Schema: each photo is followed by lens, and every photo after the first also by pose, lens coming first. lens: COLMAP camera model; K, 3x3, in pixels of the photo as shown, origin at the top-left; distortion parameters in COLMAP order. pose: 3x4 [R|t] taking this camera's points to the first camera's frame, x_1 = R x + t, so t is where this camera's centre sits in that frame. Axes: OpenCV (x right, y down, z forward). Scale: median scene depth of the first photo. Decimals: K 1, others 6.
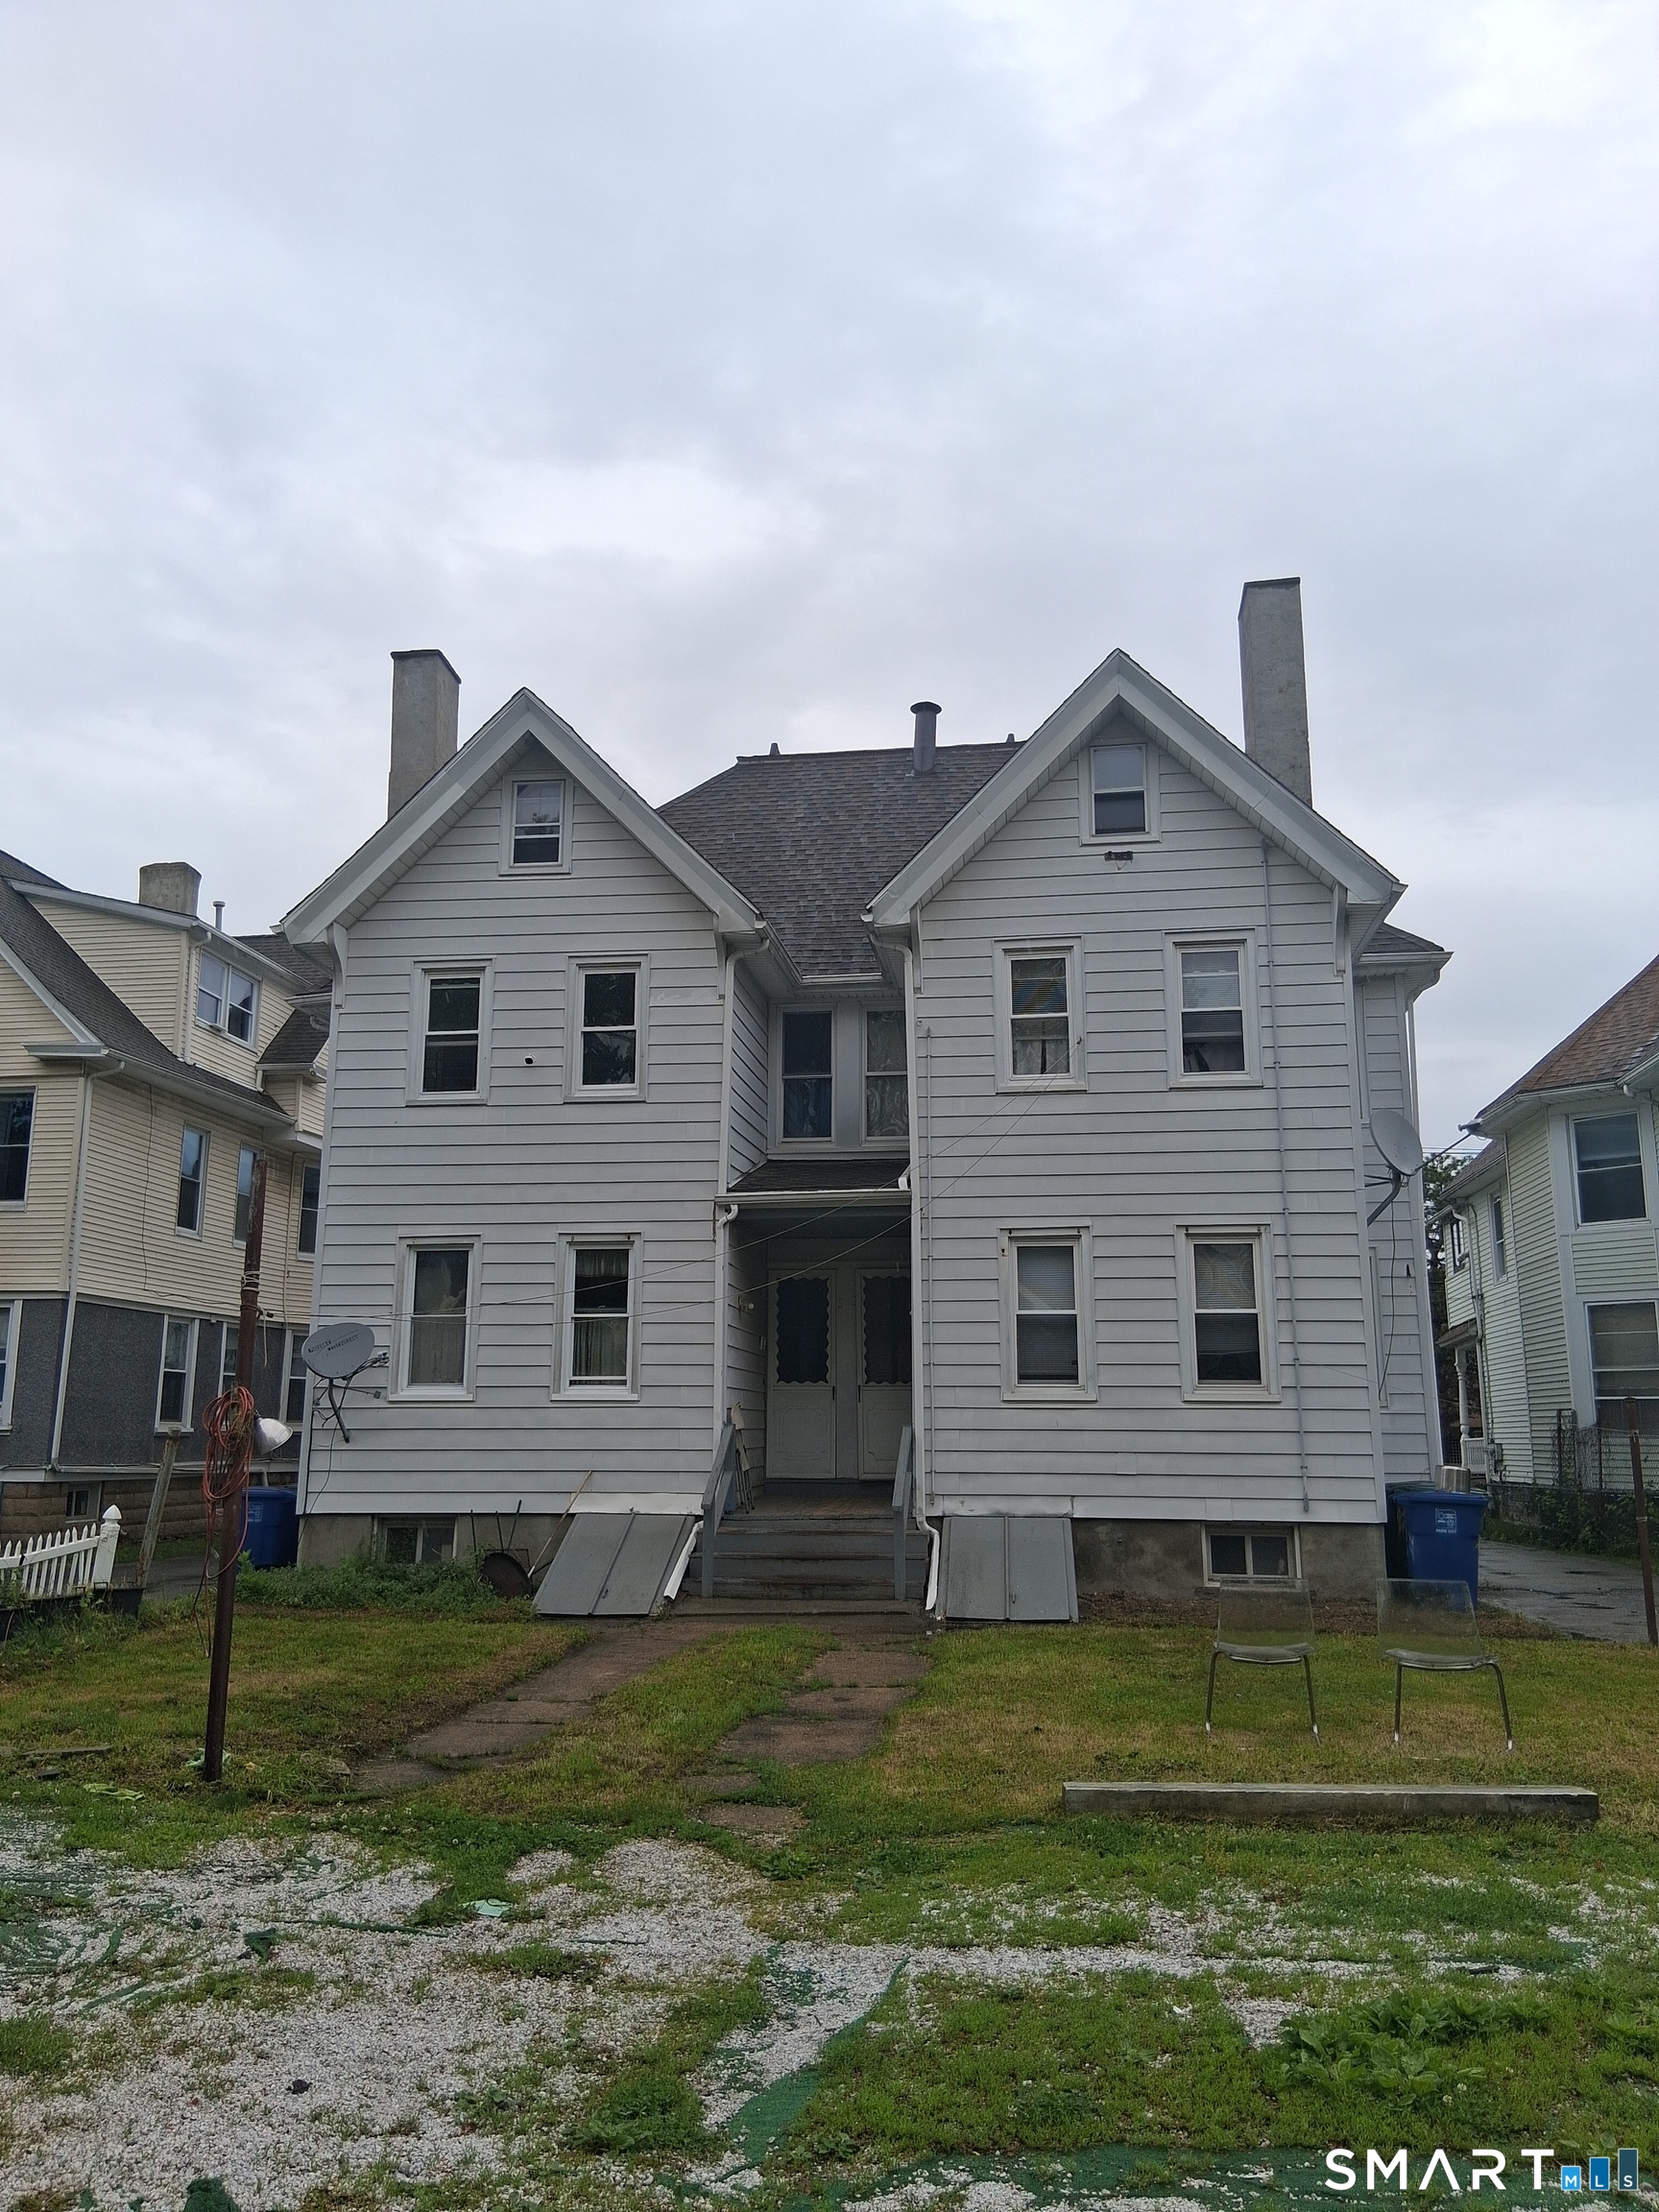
lens RADIAL K [[1680.7, 0, 829.8], [0, 1680.7, 1103.5], [0, 0, 1]] dist [-0.007283, -0.022099]
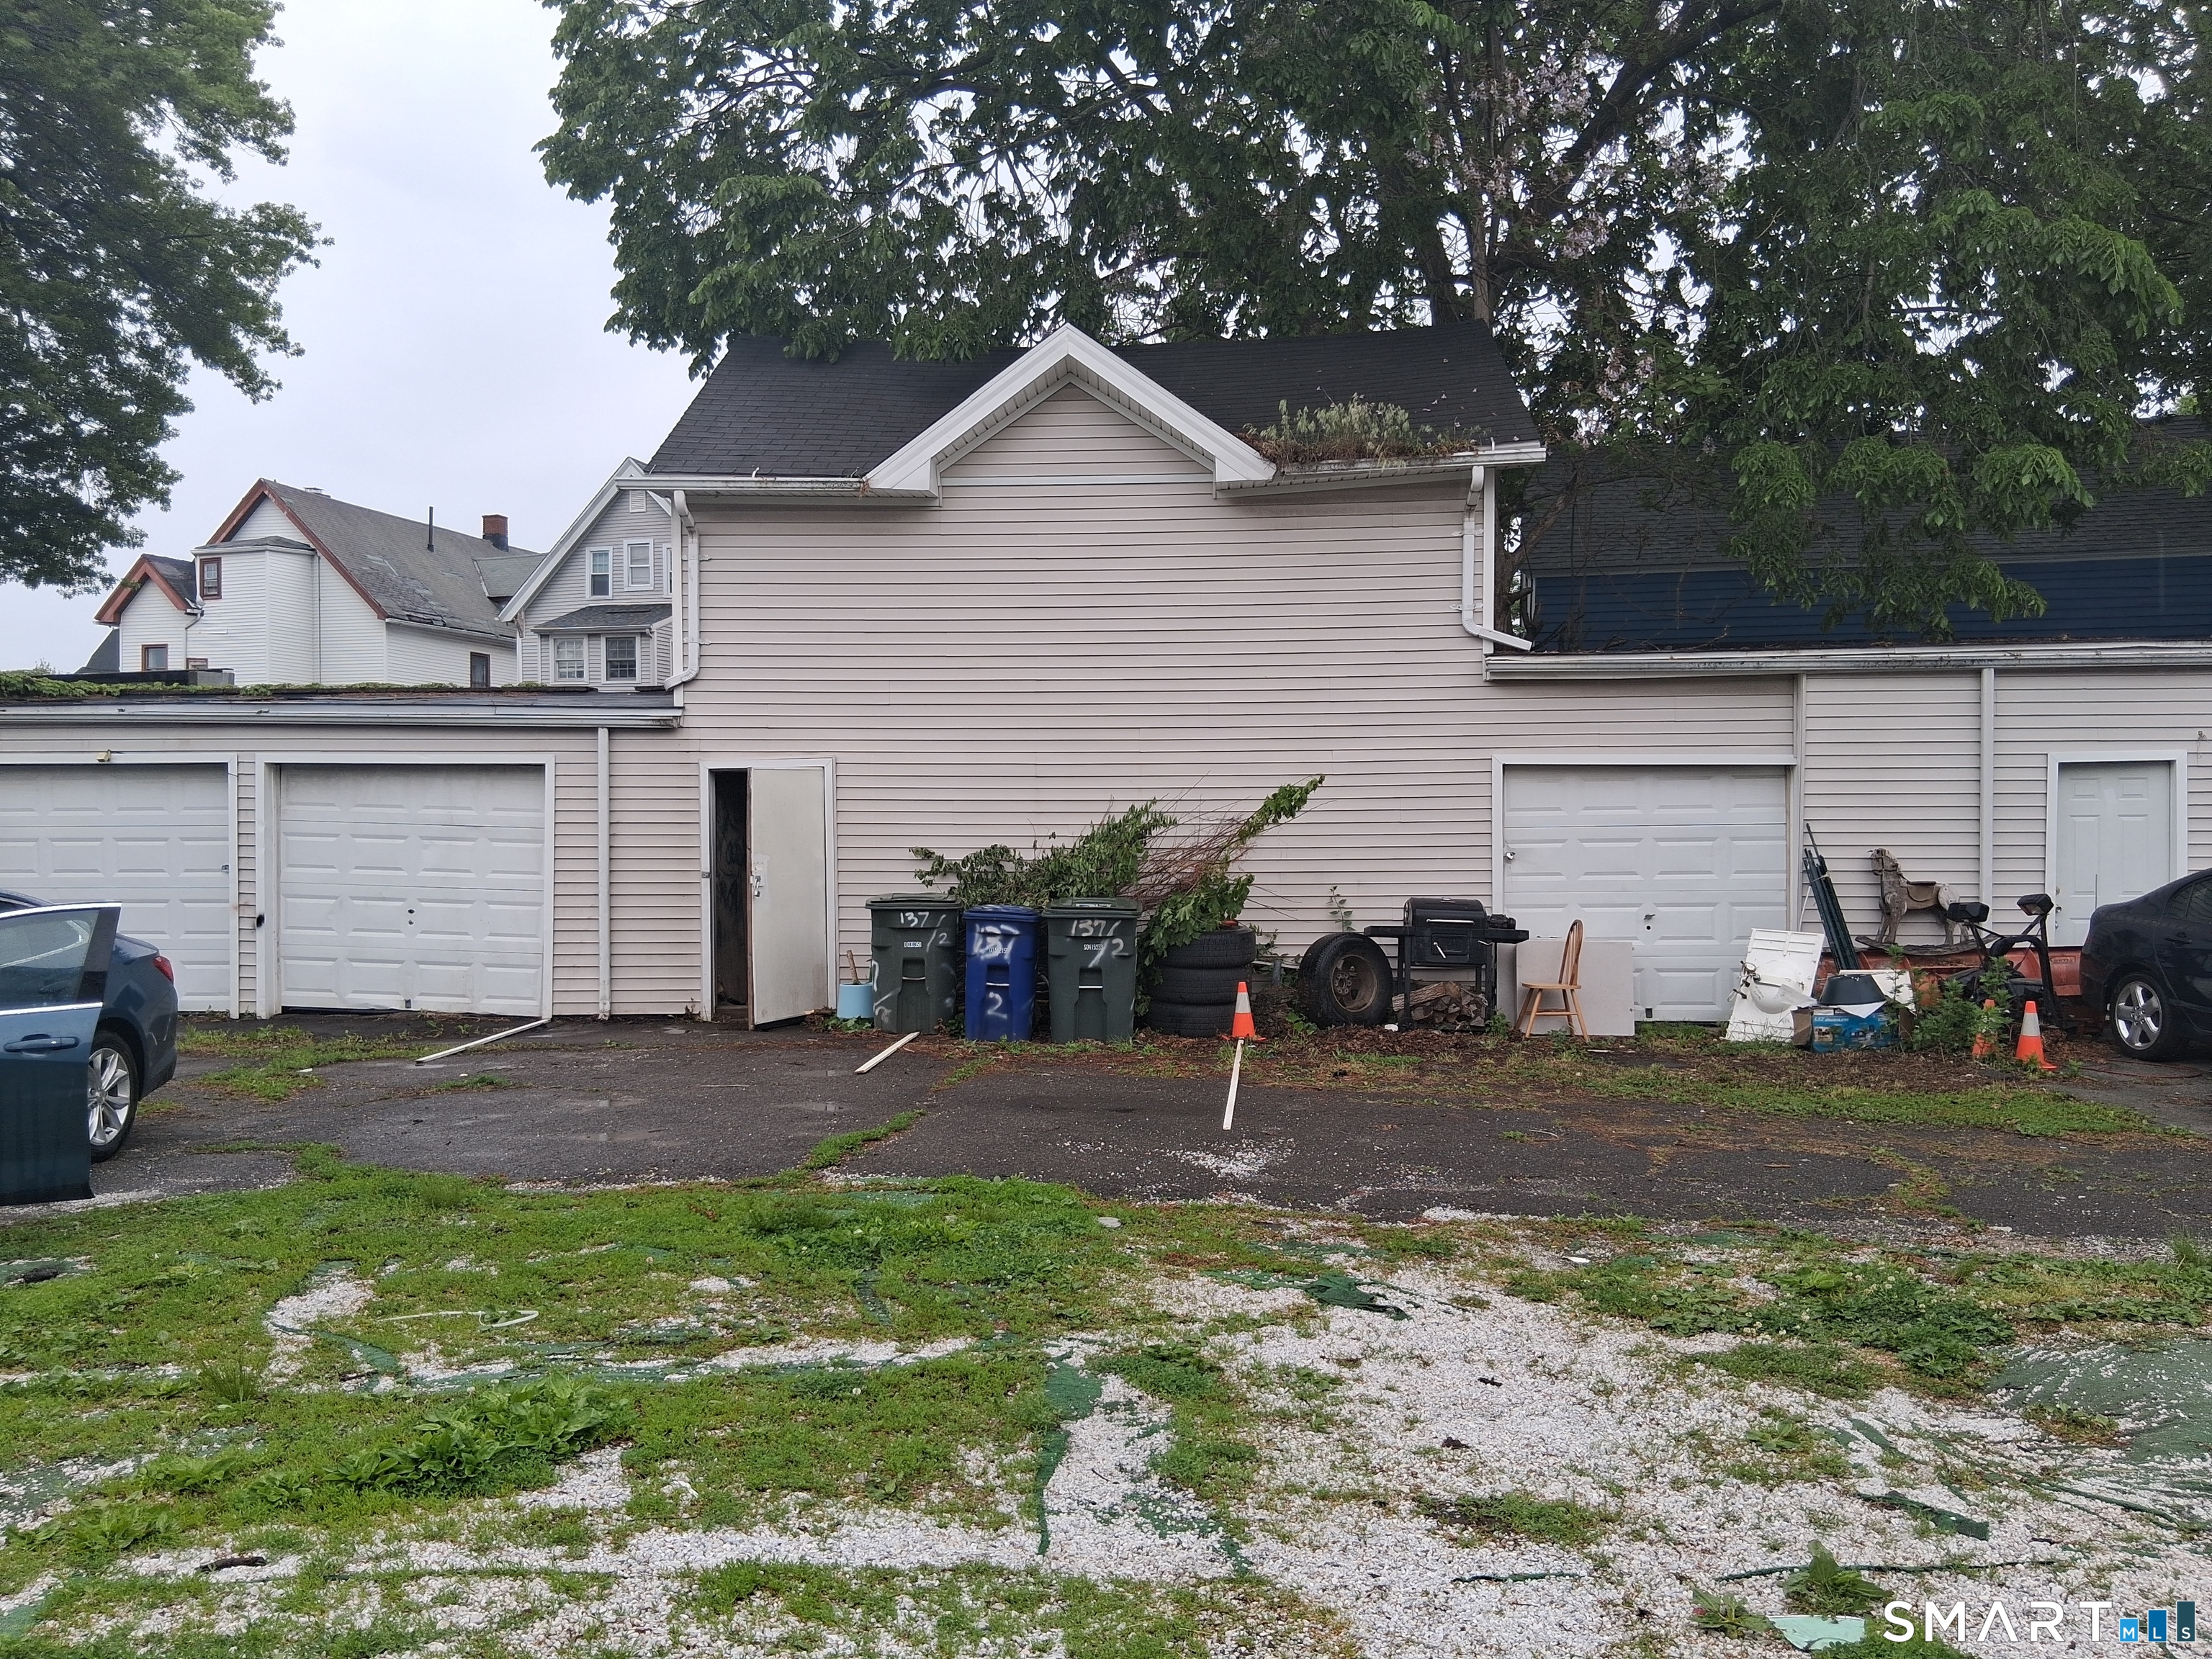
lens RADIAL K [[1680.7, 0, 1105.9], [0, 1680.7, 827.5], [0, 0, 1]] dist [-0.007283, -0.022099]
pose [[-0.959718, -0.001655, -0.280959, 0.232362], [0.053044, 0.980933, -0.186969, 0.366599], [0.275911, -0.194341, -0.941331, 1.842206]]
